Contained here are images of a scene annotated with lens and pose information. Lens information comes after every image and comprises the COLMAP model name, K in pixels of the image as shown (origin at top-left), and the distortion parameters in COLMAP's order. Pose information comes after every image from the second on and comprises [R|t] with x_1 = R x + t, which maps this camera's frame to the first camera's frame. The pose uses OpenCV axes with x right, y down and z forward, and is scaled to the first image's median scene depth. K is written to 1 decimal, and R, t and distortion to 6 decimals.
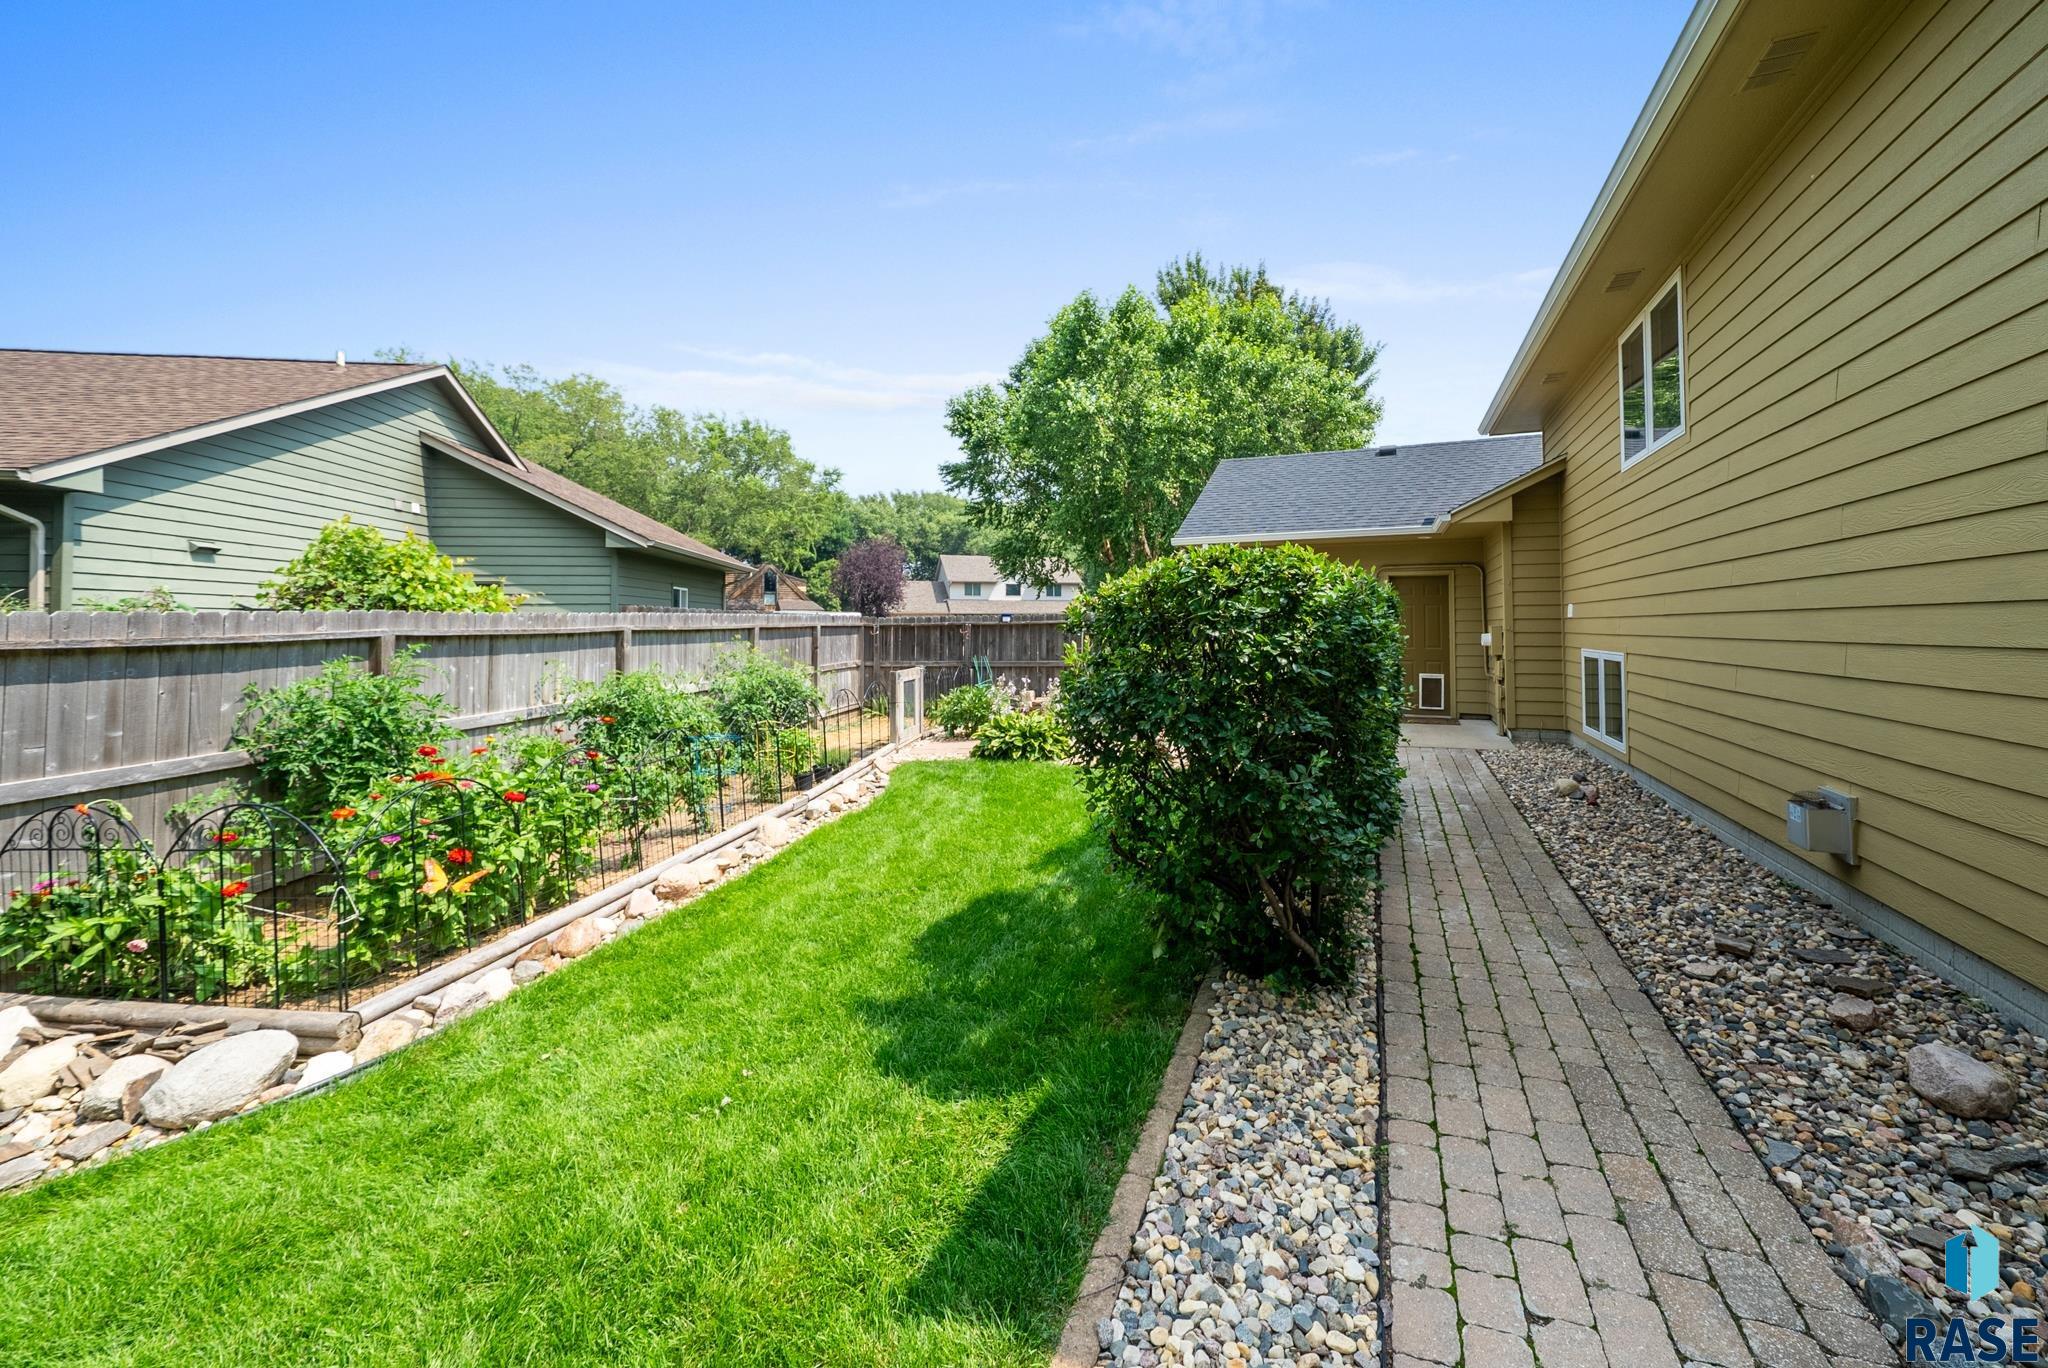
lens RADIAL K [[770.7, 0, 1070.4], [0, 770.7, 608.8], [0, 0, 1]] dist [-0.000351, -0.000345]
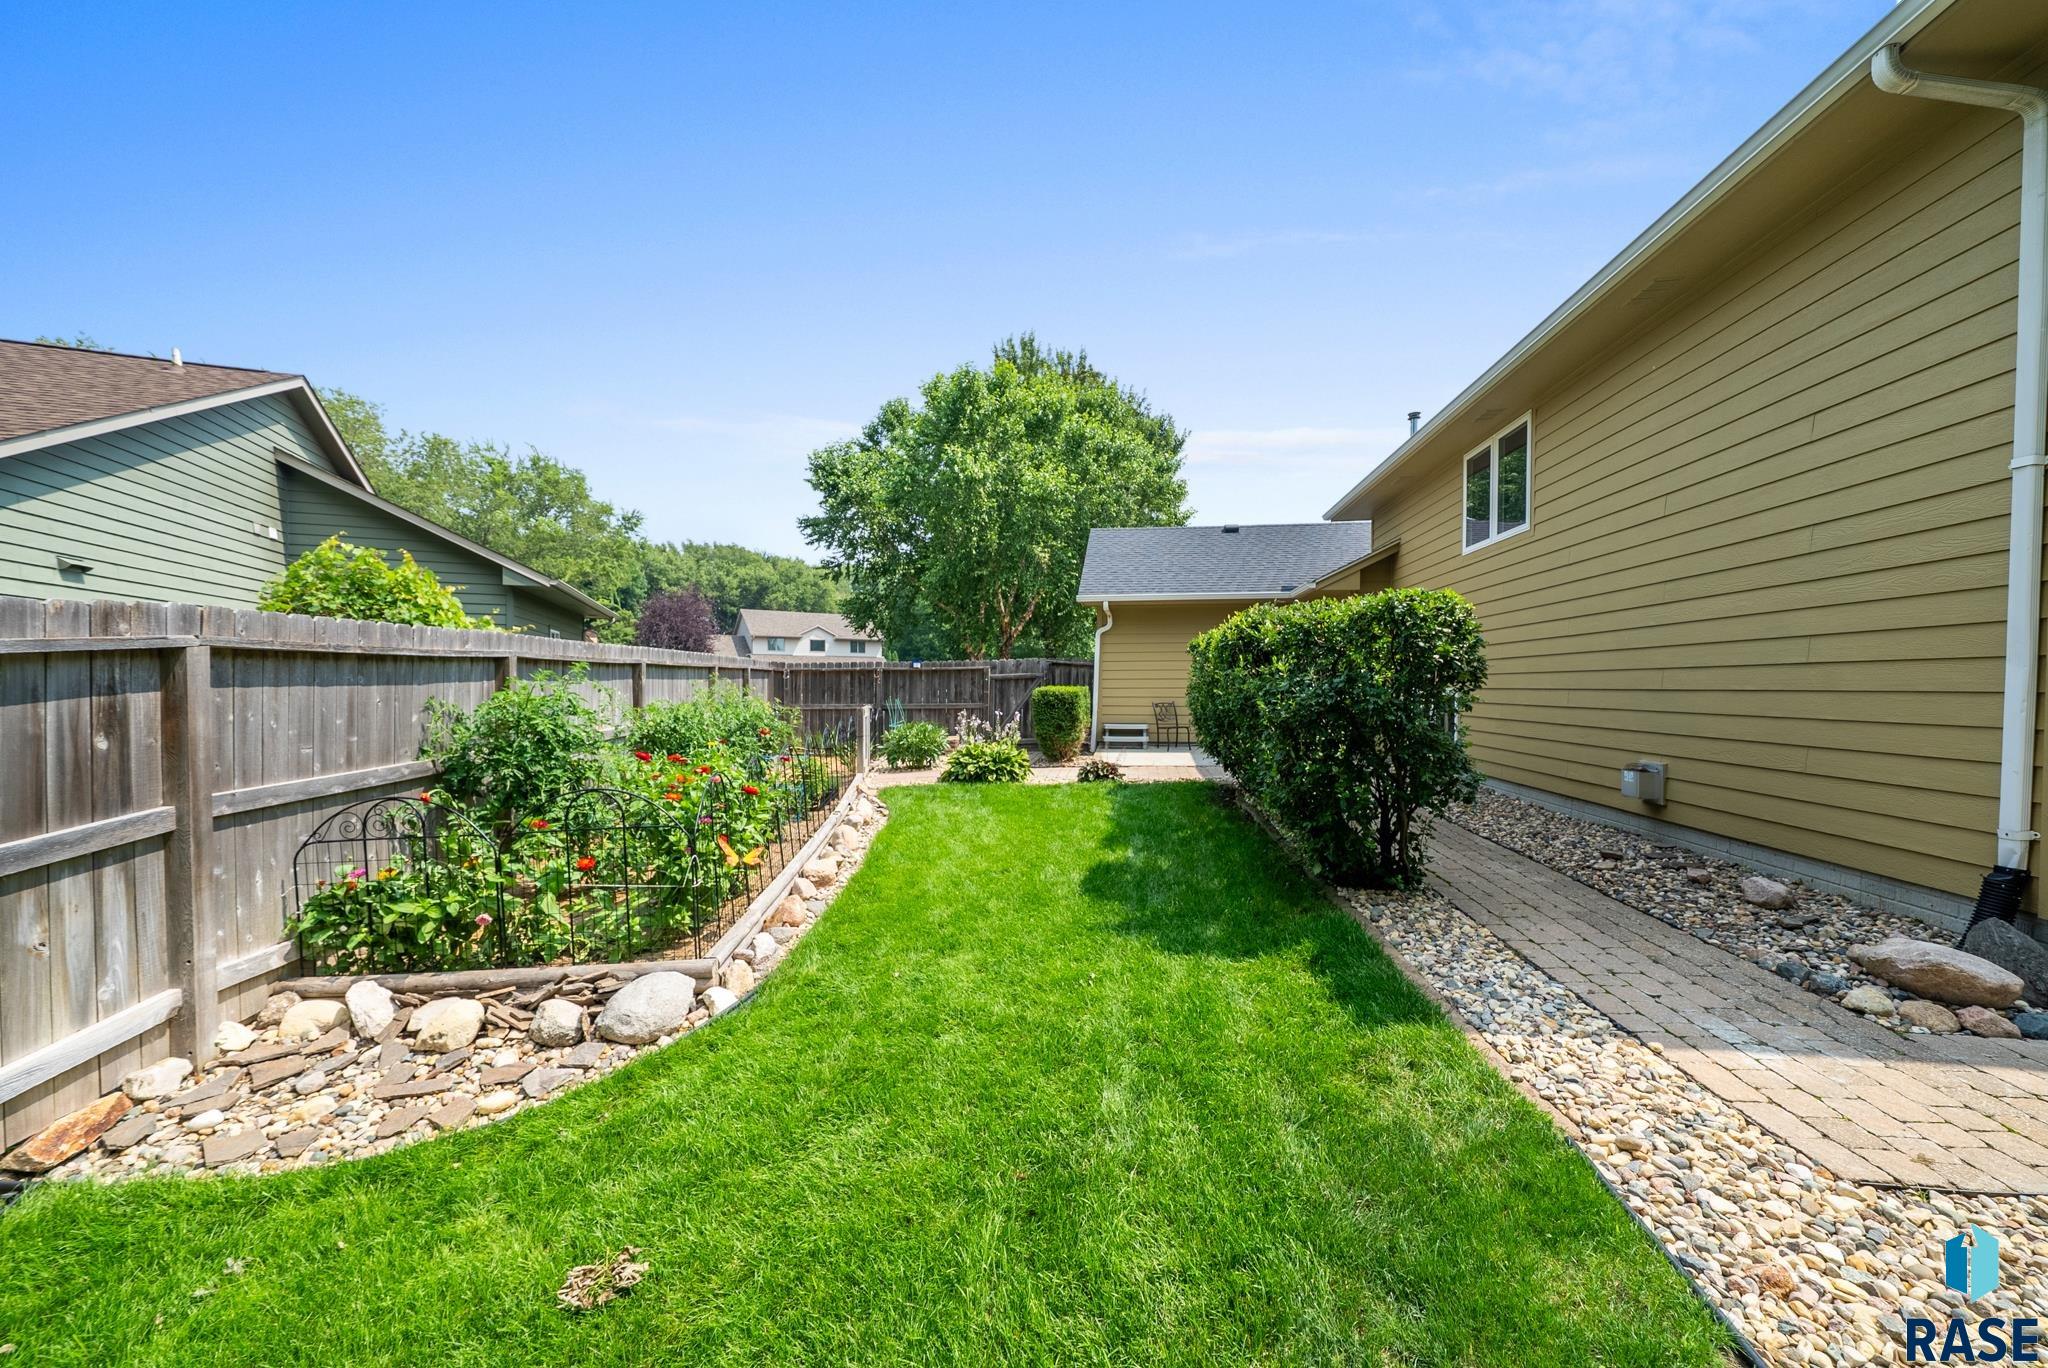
lens RADIAL K [[738.7, 0, 1021.3], [0, 738.7, 703.2], [0, 0, 1]] dist [-0.002628, -0.000156]
pose [[0.972747, 0.001812, 0.231864, -0.275175], [-0.012626, 0.998900, 0.045167, 0.027154], [-0.231527, -0.046864, 0.971699, -0.077699]]
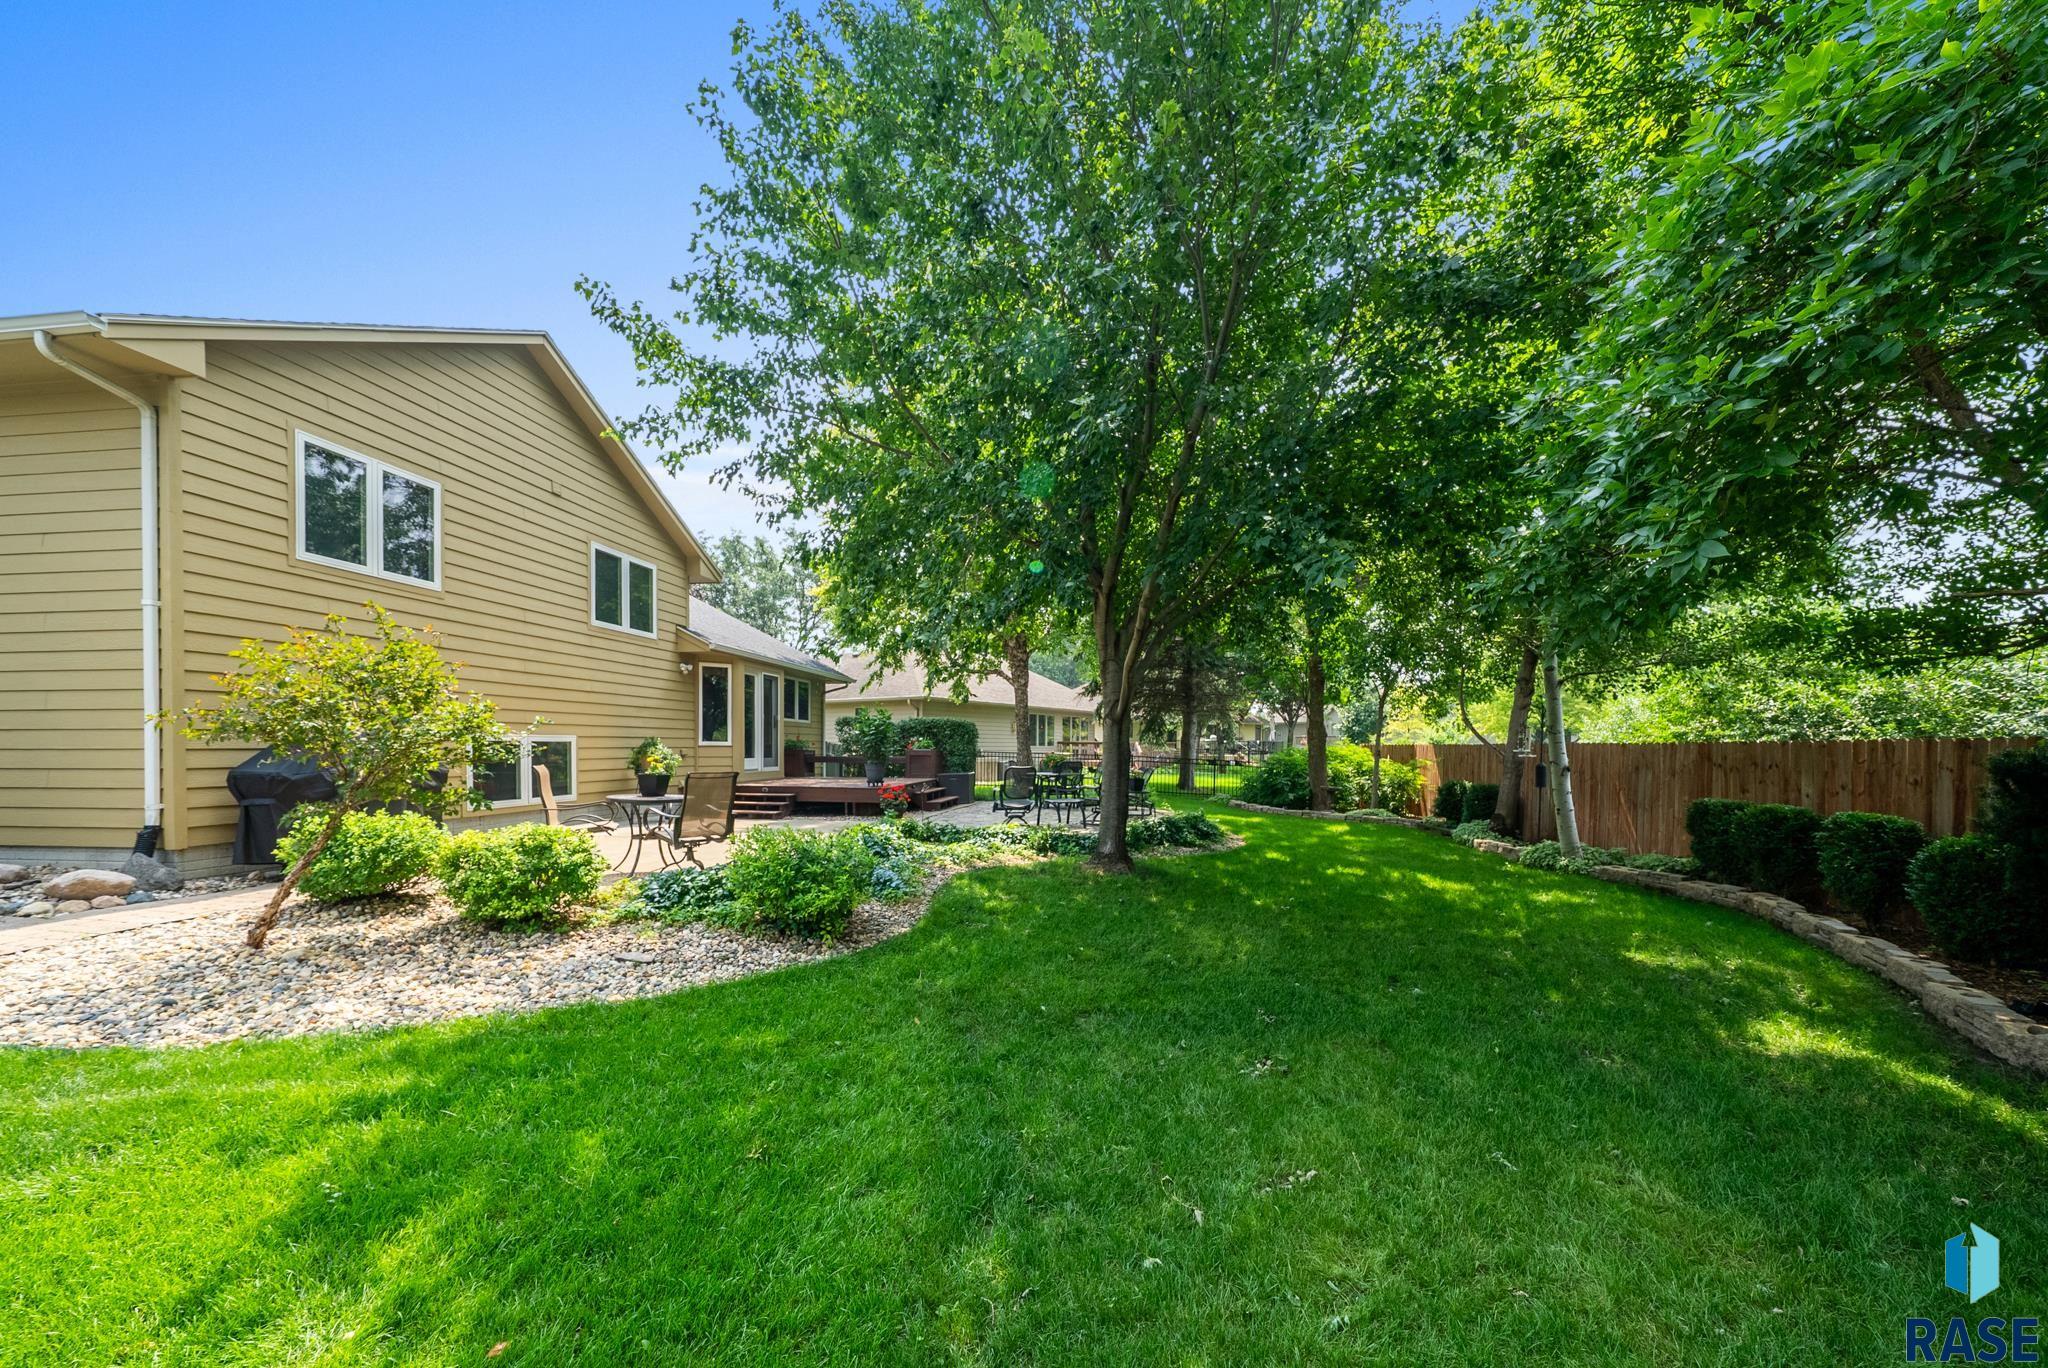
lens RADIAL K [[780.1, 0, 1043.5], [0, 780.1, 764.1], [0, 0, 1]] dist [-0.000831, -0.000023]
pose [[-0.252040, -0.015935, 0.967586, -0.605095], [-0.018938, 0.999754, 0.011531, 0.041635], [-0.967531, -0.015417, -0.252280, -0.457824]]
